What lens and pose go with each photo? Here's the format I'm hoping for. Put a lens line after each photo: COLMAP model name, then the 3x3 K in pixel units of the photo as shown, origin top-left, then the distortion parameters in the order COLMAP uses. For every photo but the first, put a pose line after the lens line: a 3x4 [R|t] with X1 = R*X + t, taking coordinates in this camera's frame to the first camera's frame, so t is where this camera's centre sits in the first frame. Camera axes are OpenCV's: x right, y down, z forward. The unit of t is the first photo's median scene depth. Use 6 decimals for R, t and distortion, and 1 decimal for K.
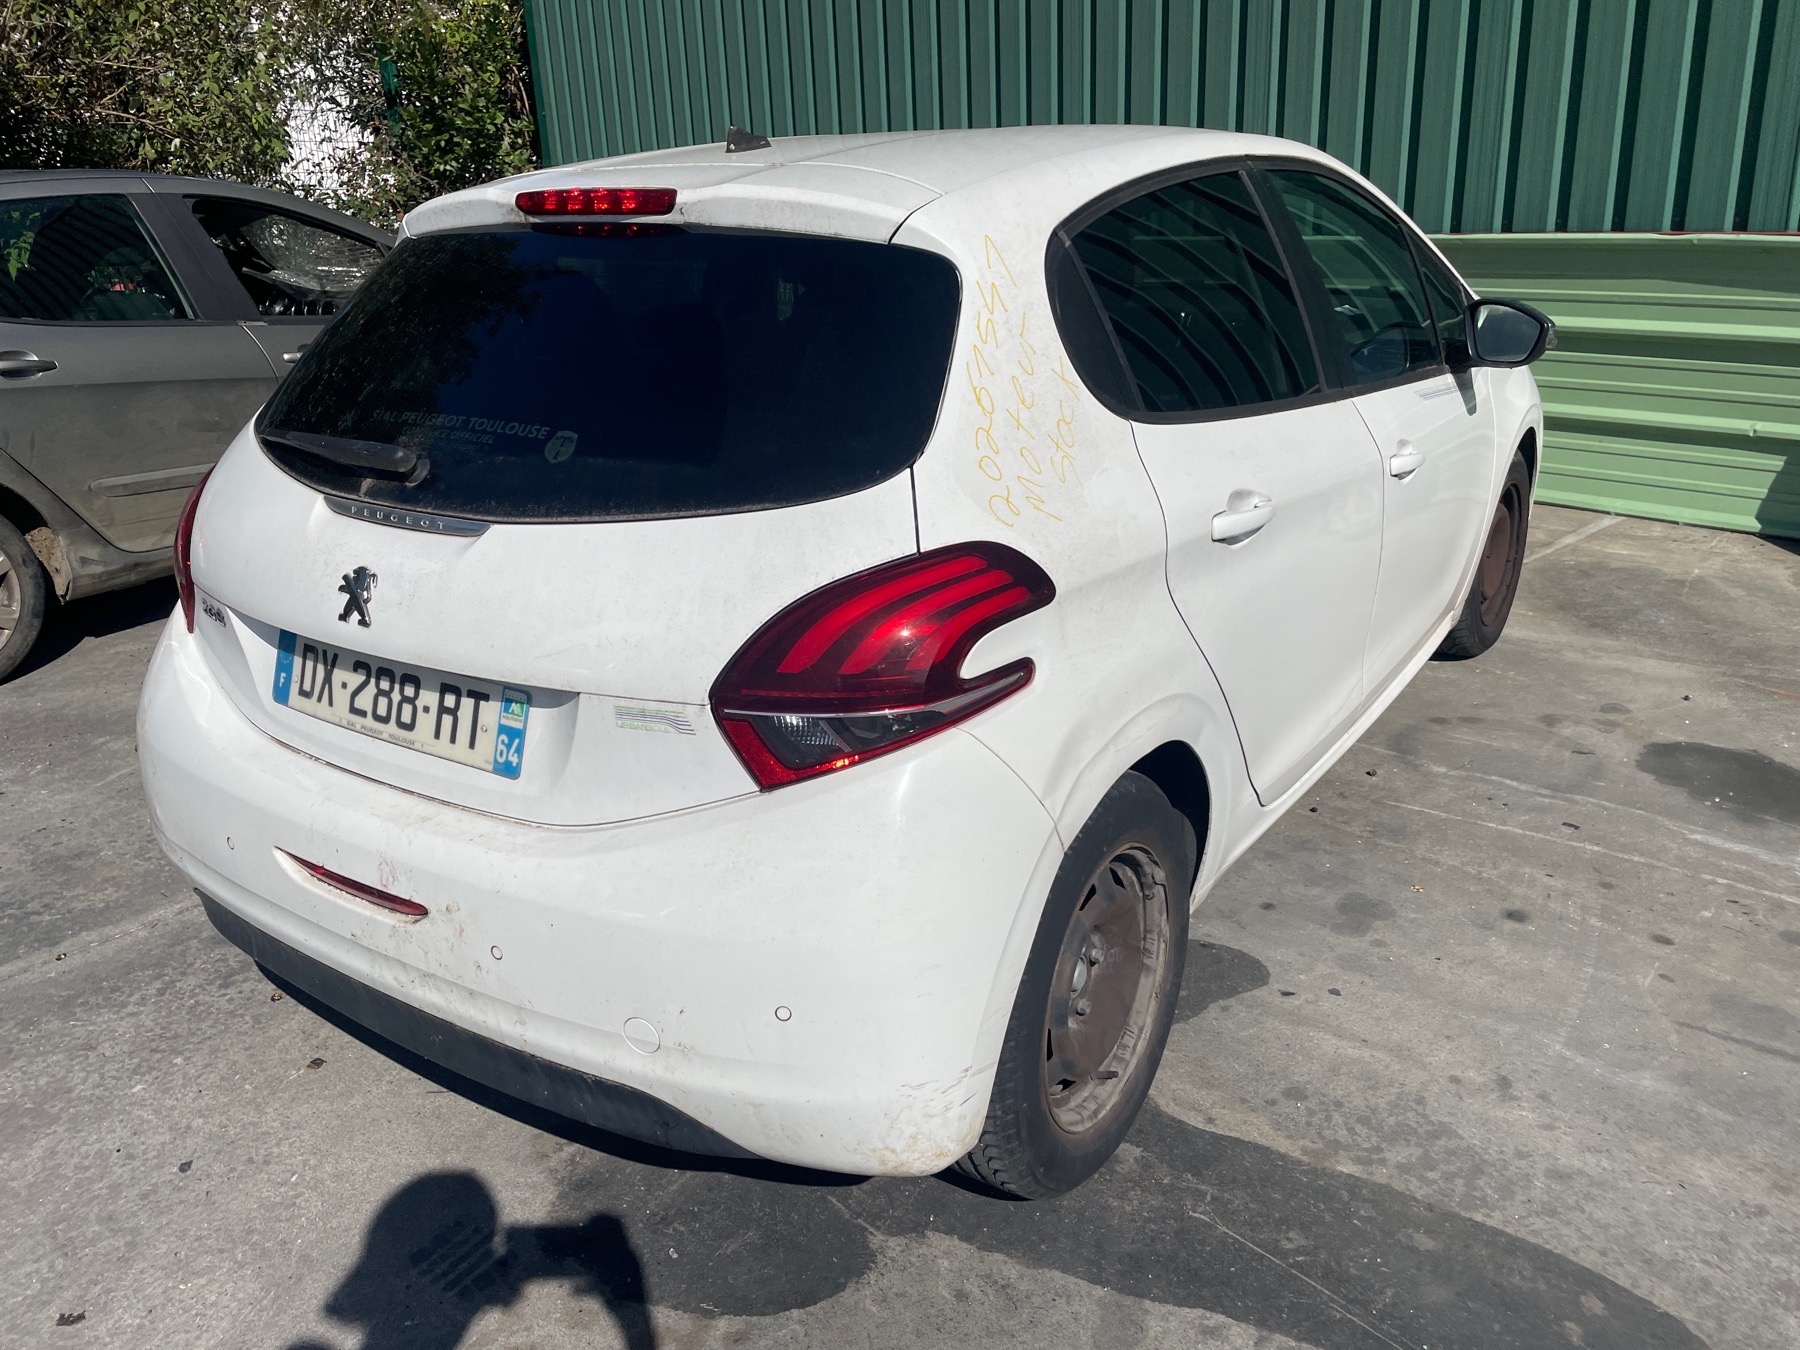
lens RADIAL K [[1359.0, 0, 893.5], [0, 1359.0, 685.5], [0, 0, 1]] dist [0.030229, -0.009540]
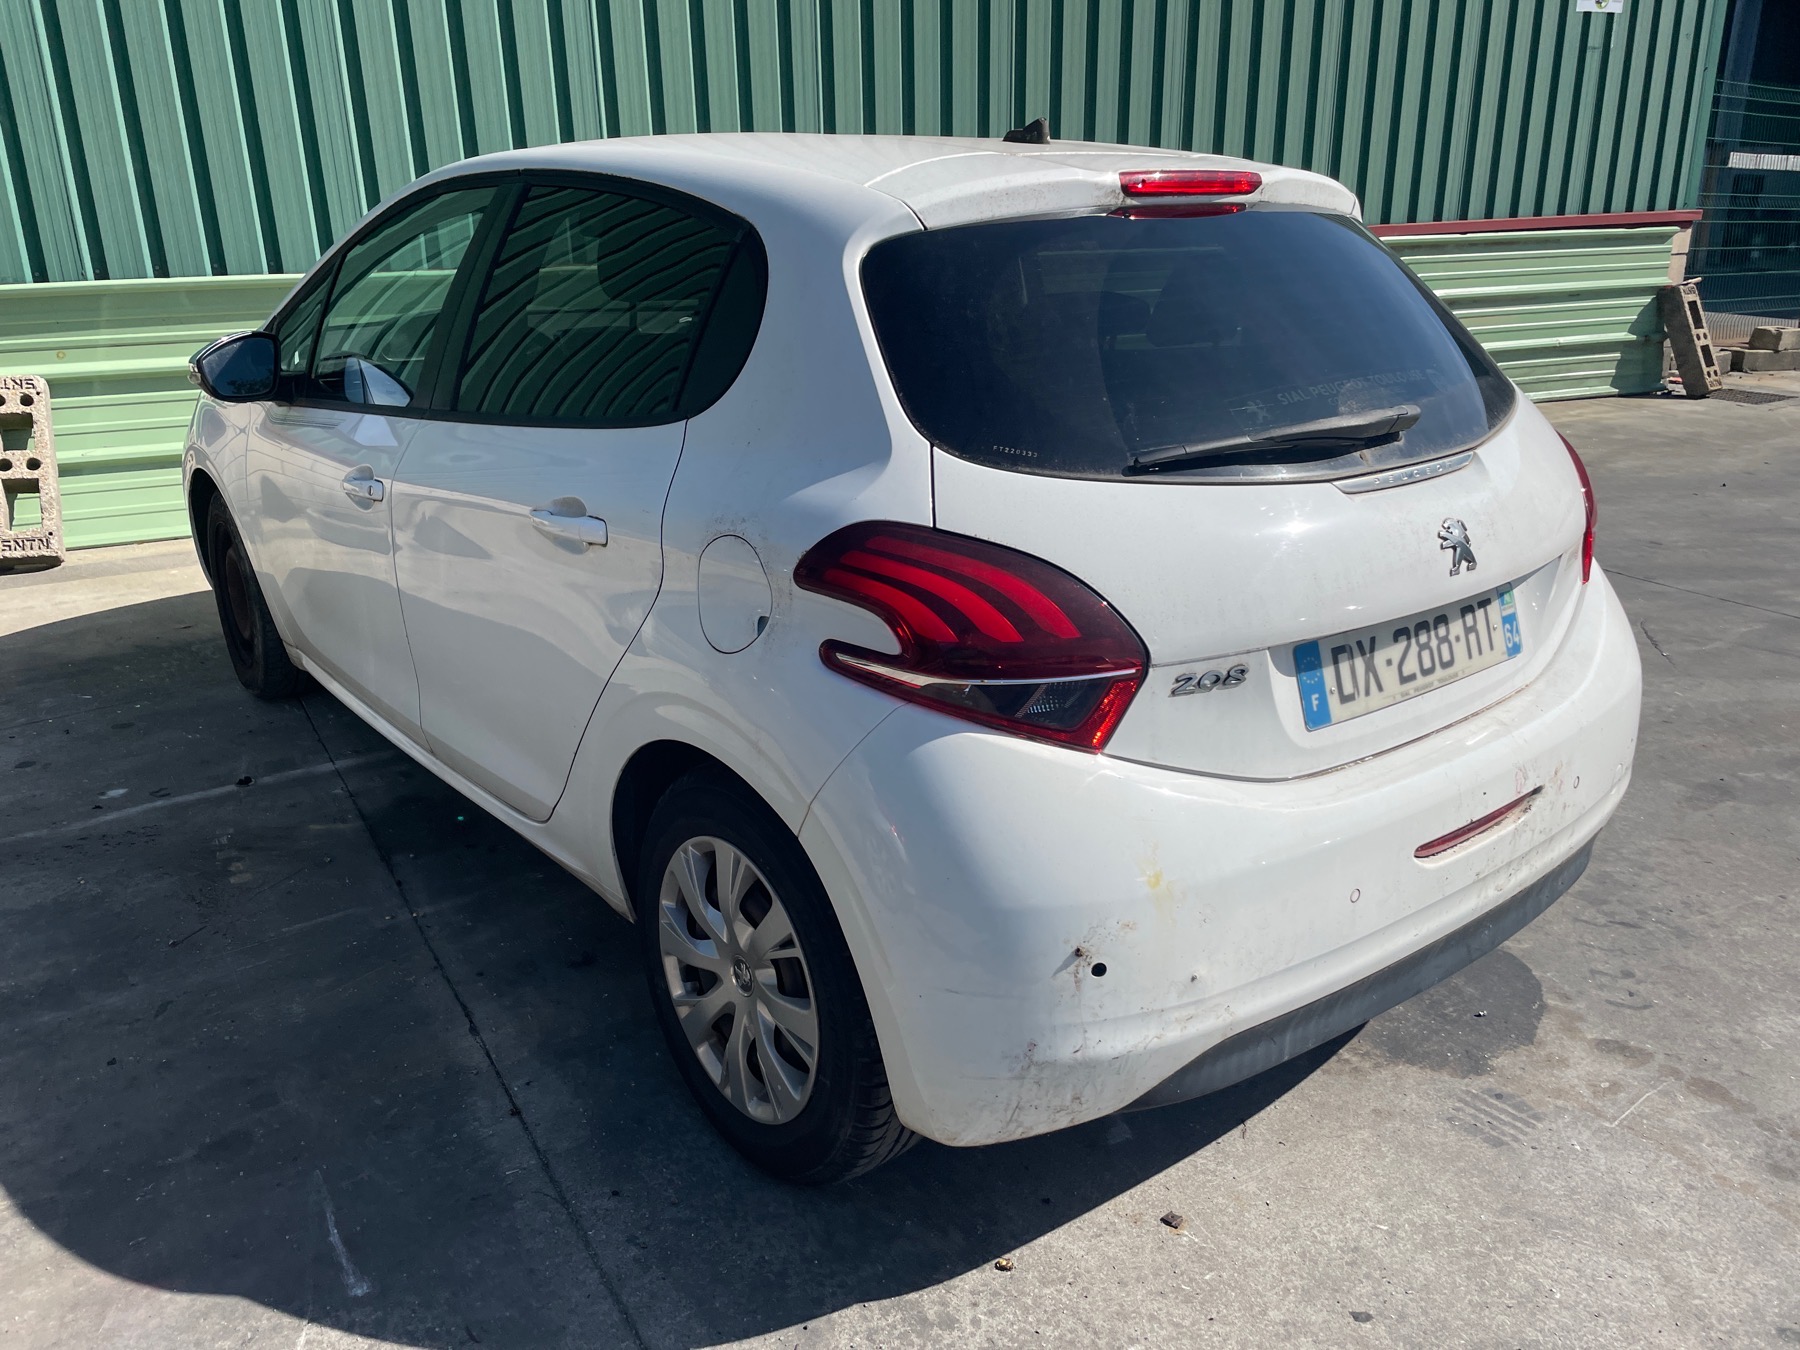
lens RADIAL K [[1359.0, 0, 904.0], [0, 1359.0, 675.1], [0, 0, 1]] dist [0.030229, -0.009540]
pose [[0.303588, -0.292305, 0.906858, -1.517958], [0.334503, 0.923894, 0.185815, -0.314873], [-0.892156, 0.246936, 0.378261, 1.022067]]
